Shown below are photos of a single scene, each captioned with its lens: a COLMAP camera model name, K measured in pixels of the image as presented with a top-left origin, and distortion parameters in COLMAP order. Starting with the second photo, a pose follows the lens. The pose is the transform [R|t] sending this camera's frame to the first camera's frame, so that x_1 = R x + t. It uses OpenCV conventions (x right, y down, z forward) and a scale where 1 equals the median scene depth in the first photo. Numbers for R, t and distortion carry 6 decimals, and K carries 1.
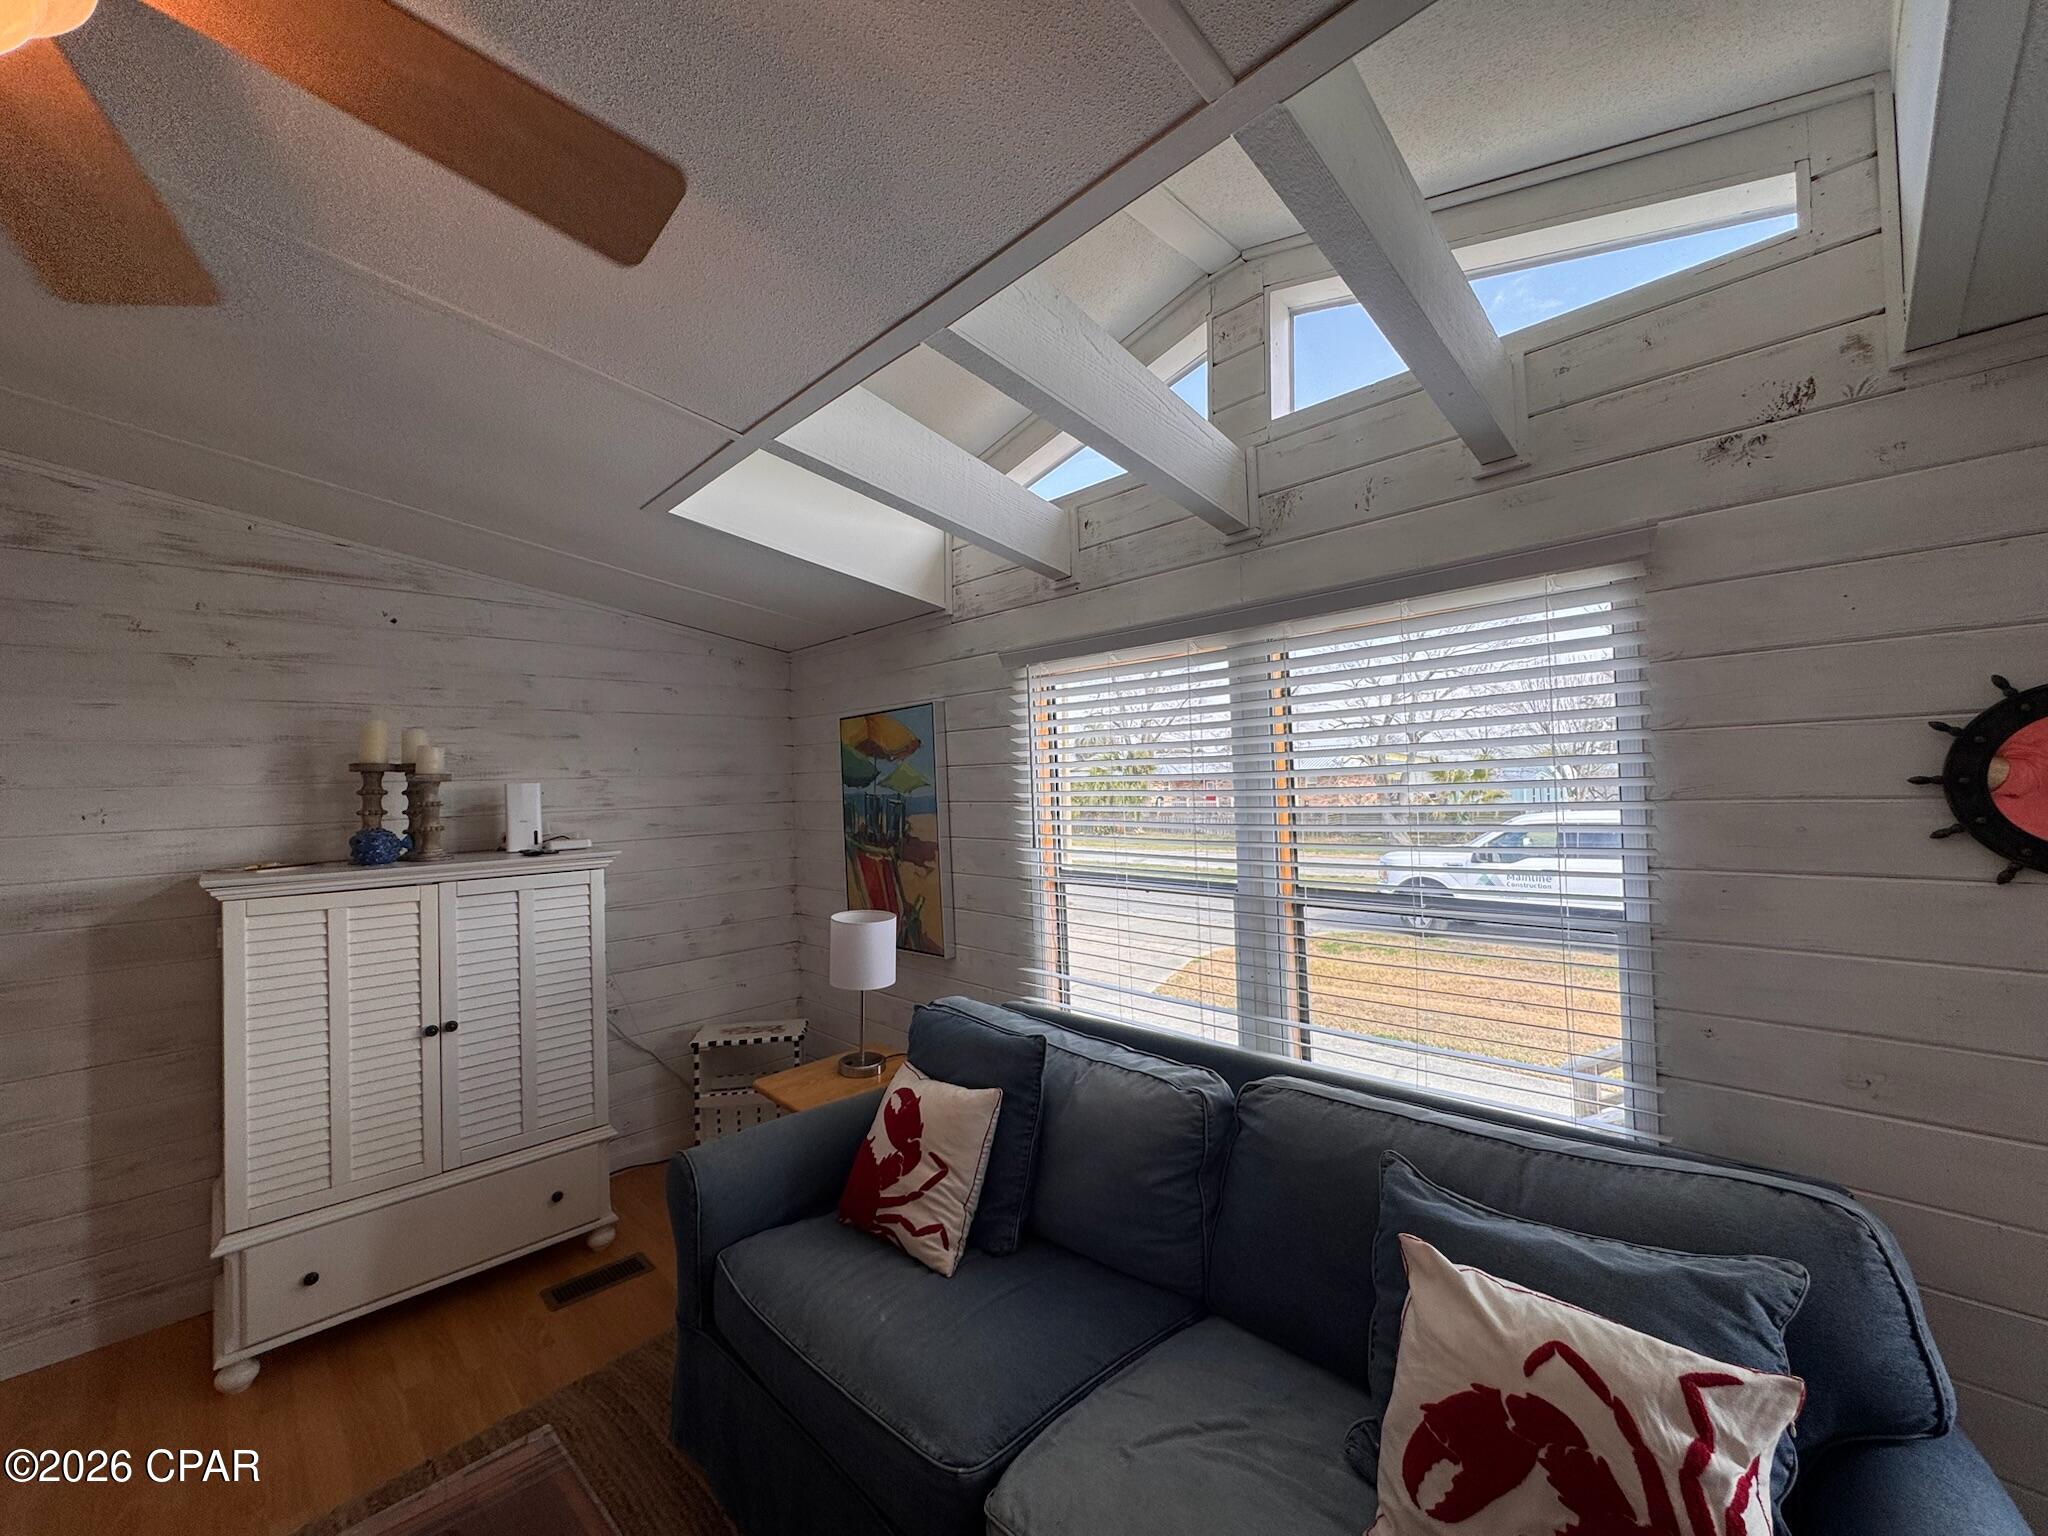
lens RADIAL K [[820.7, 0, 1026.8], [0, 820.7, 766.2], [0, 0, 1]] dist [-0.008304, 0.000549]
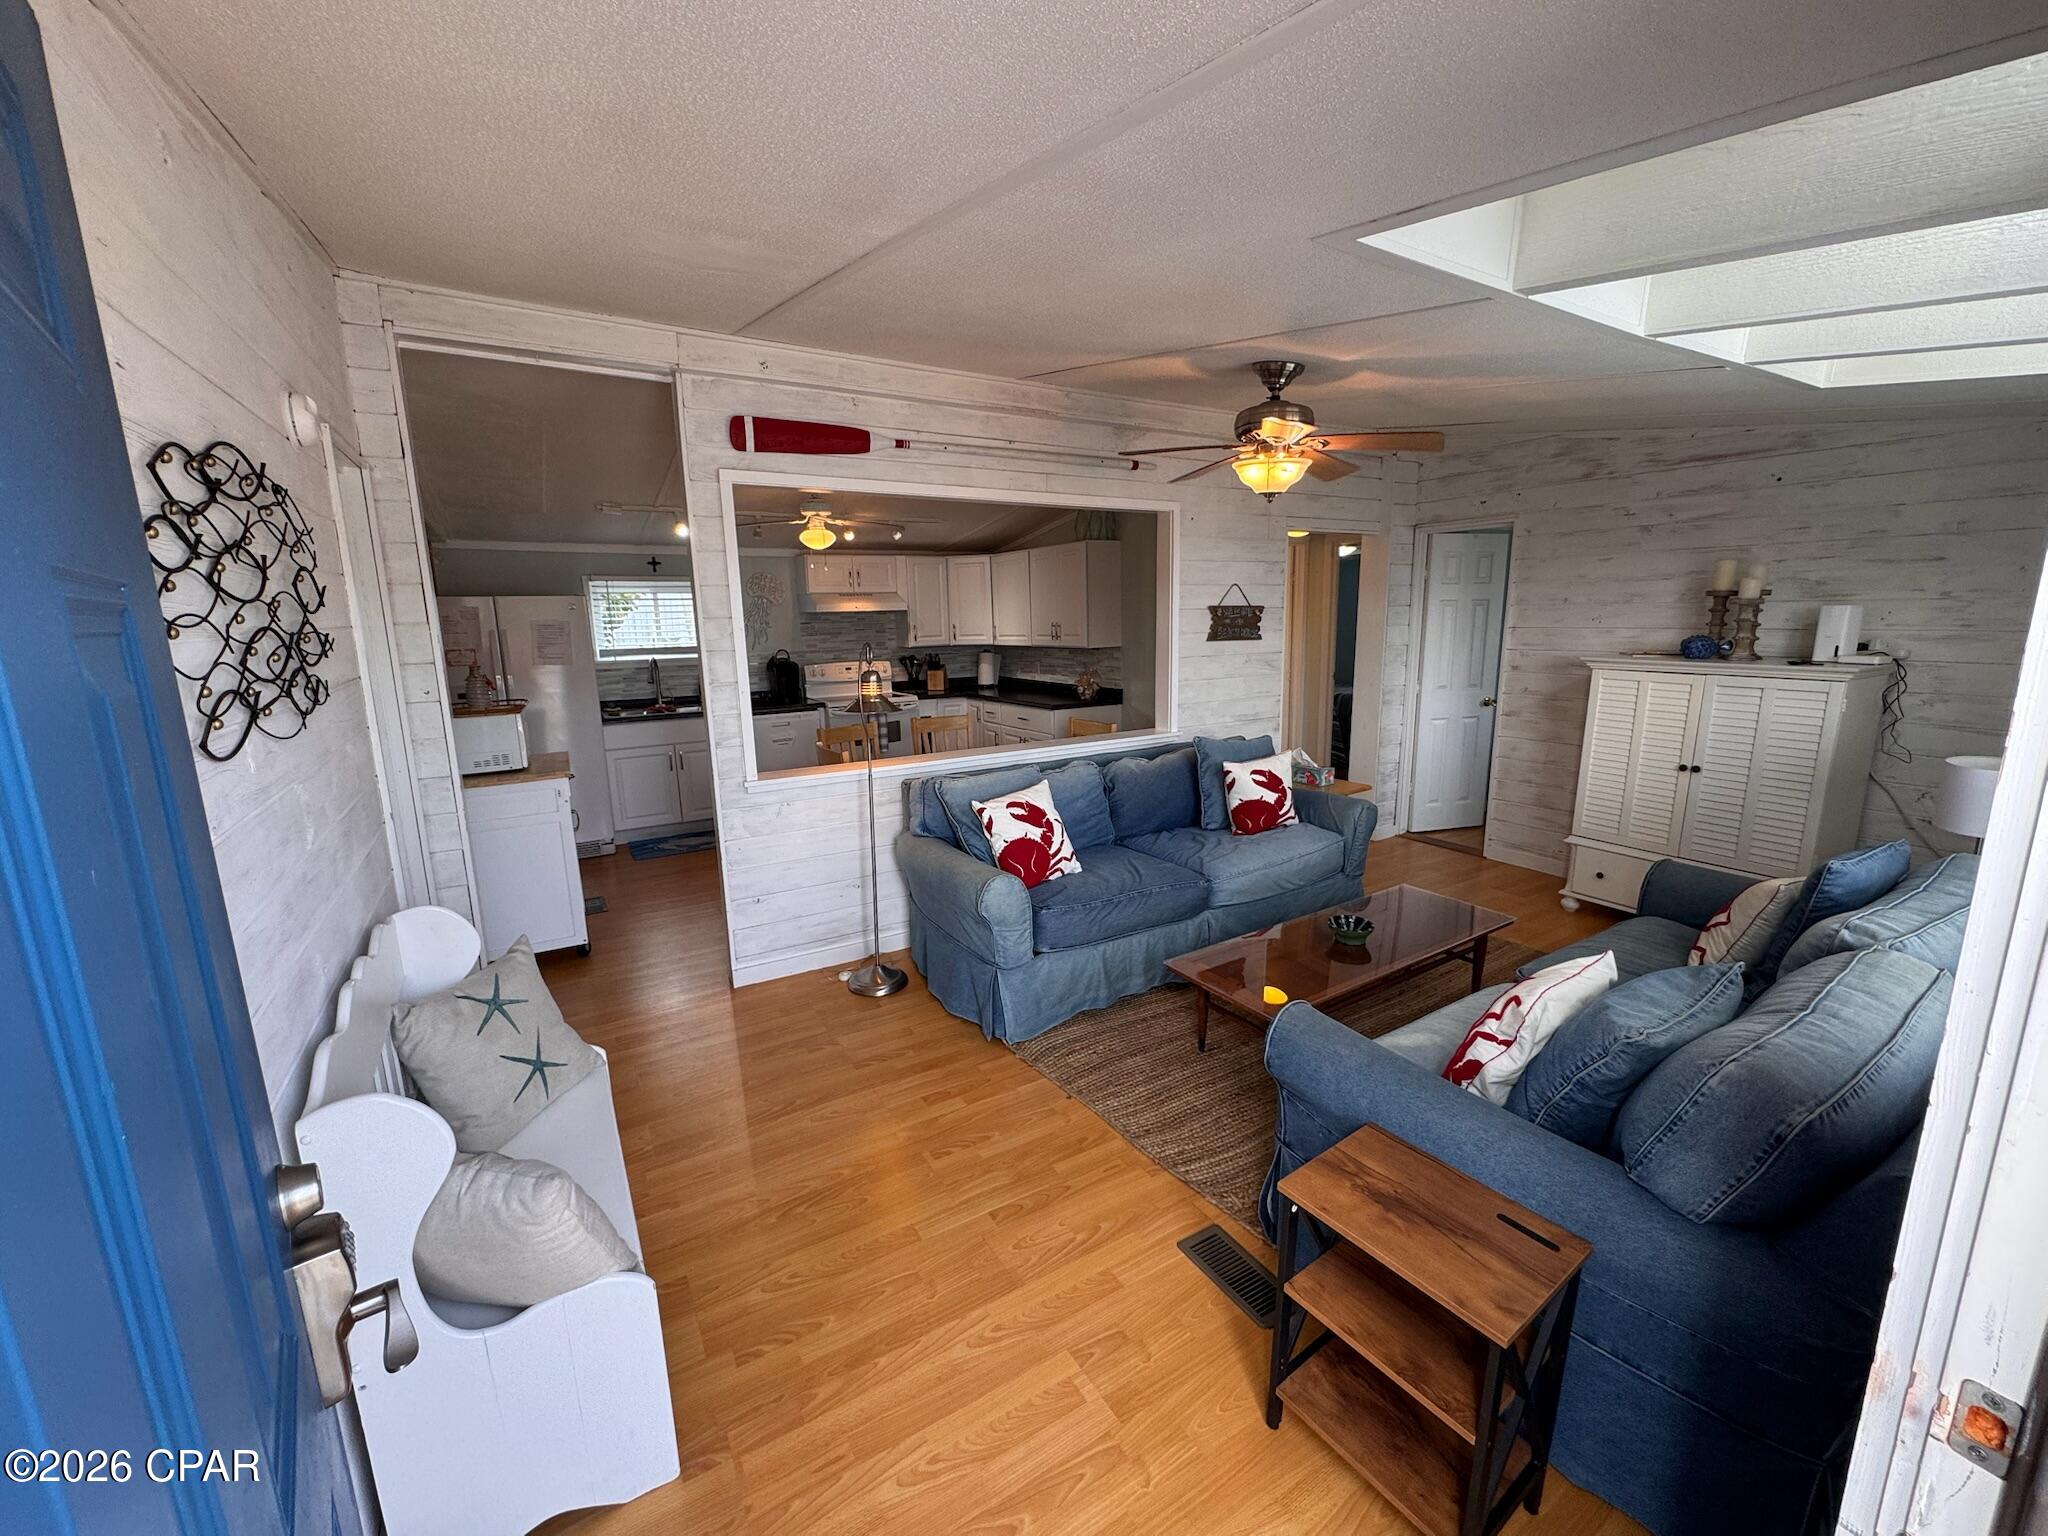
lens RADIAL K [[820.7, 0, 1033.6], [0, 820.7, 777.1], [0, 0, 1]] dist [-0.008304, 0.000549]
pose [[-0.228510, 0.233761, -0.945060, 1.255183], [0.048041, 0.972270, 0.228875, -0.095041], [0.972356, 0.006899, -0.233403, 0.175402]]
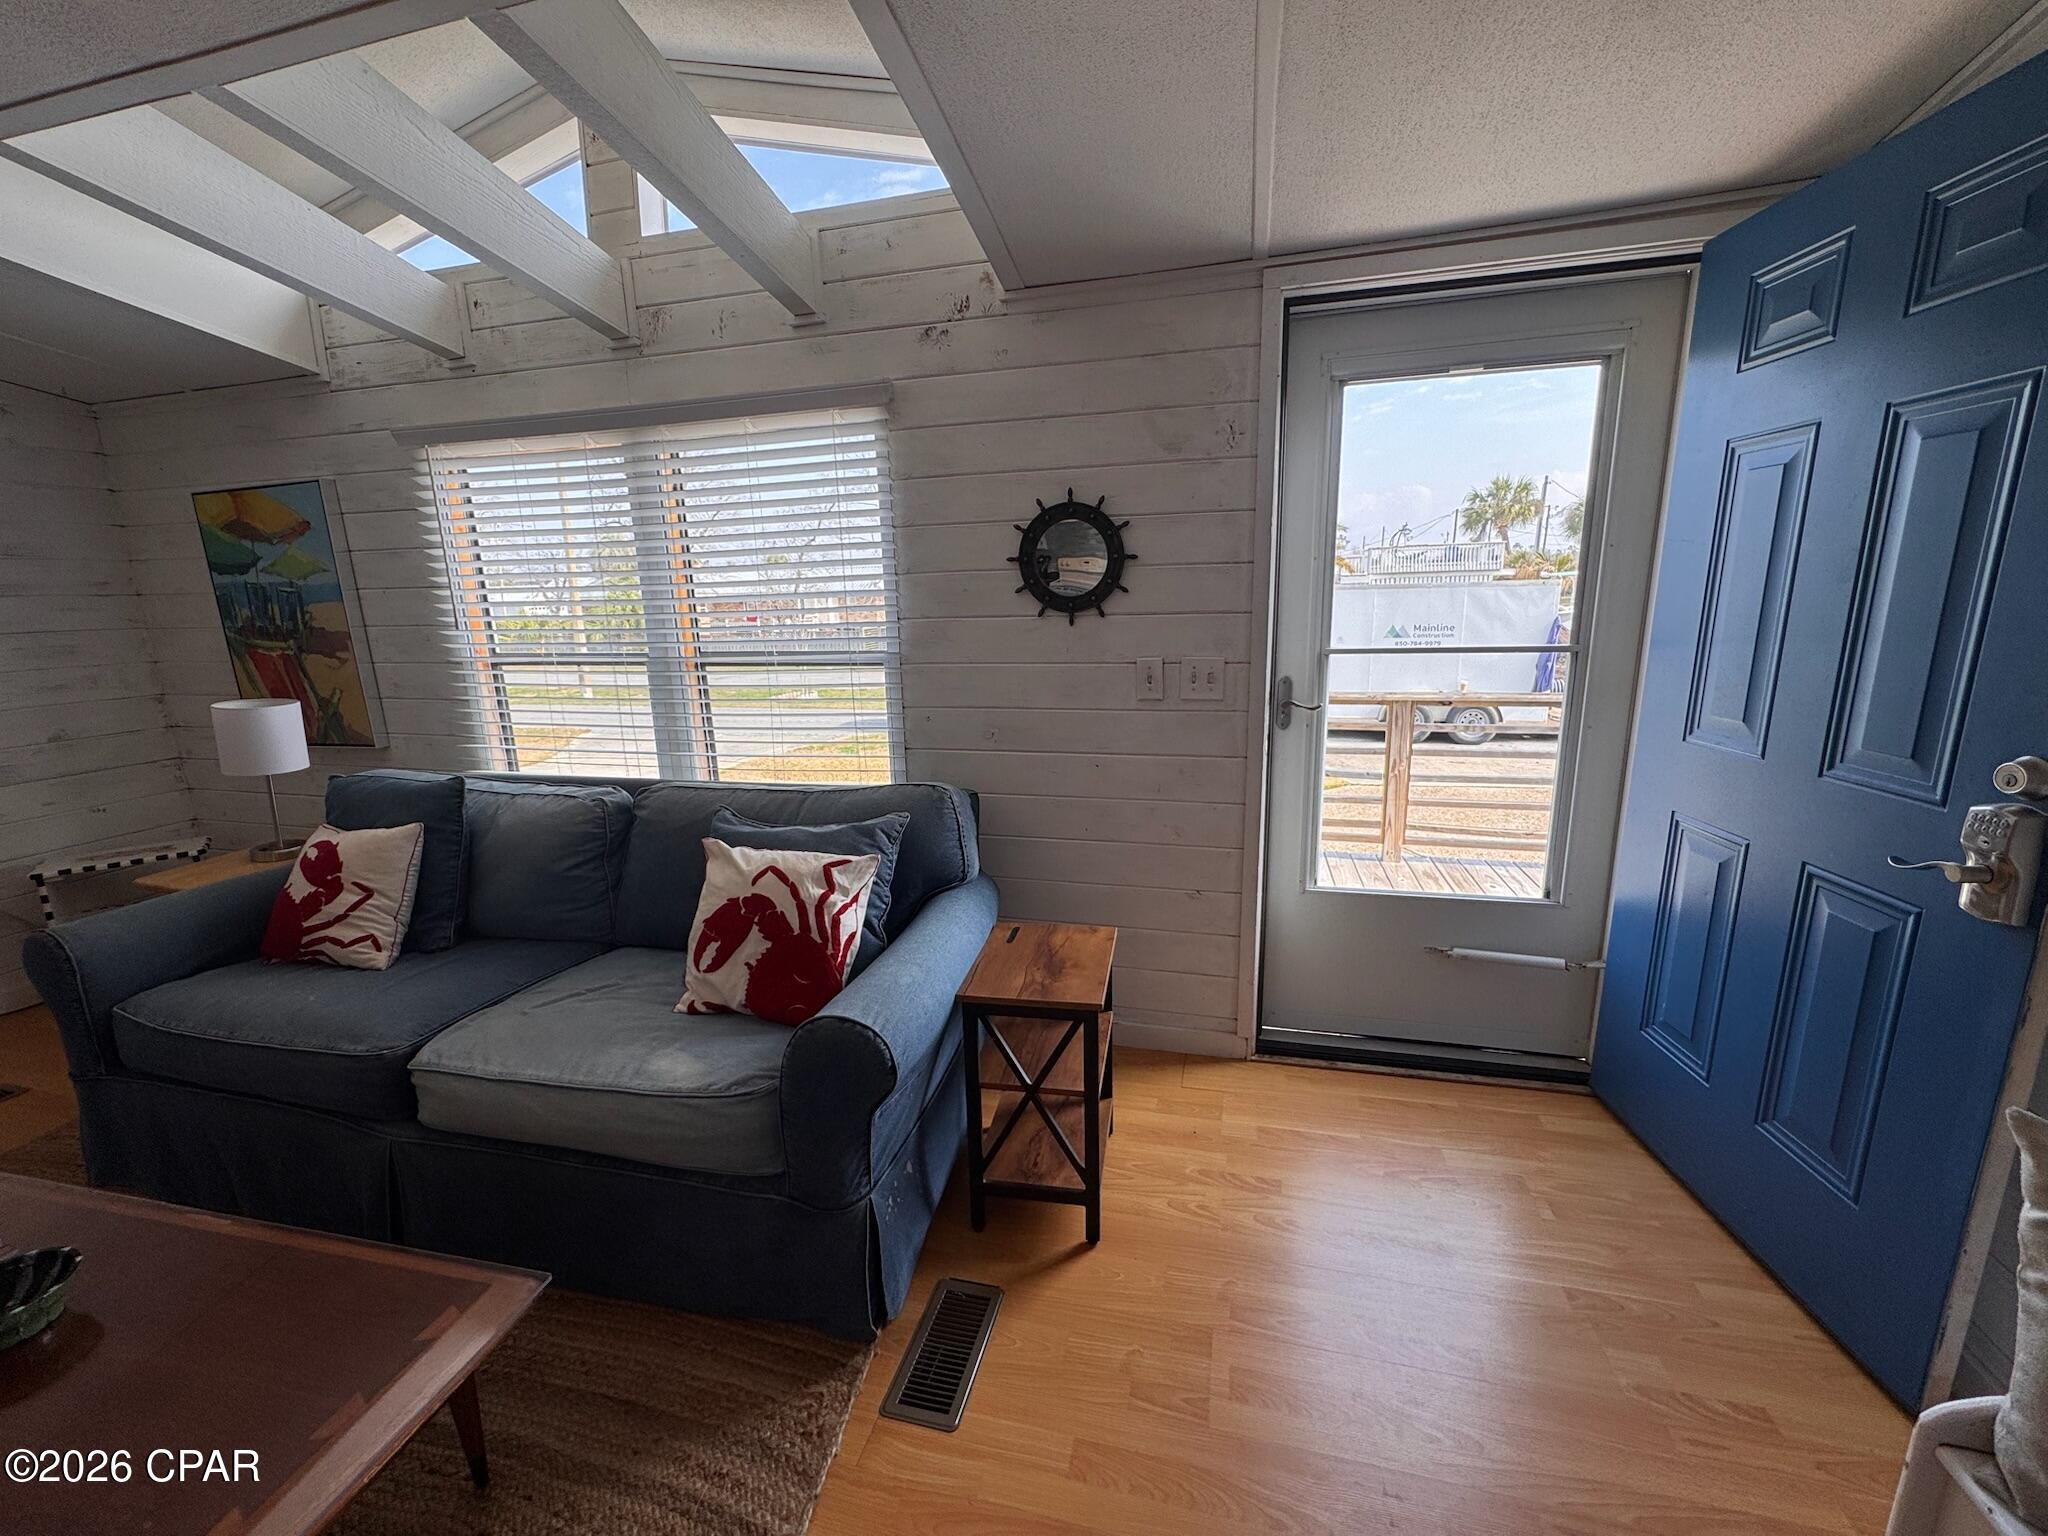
lens RADIAL K [[820.7, 0, 1034.2], [0, 820.7, 768.4], [0, 0, 1]] dist [-0.008304, 0.000549]
pose [[0.859538, -0.095809, 0.502011, 0.132971], [-0.014301, 0.977377, 0.211018, 0.054397], [-0.510872, -0.188557, 0.838723, -0.385727]]
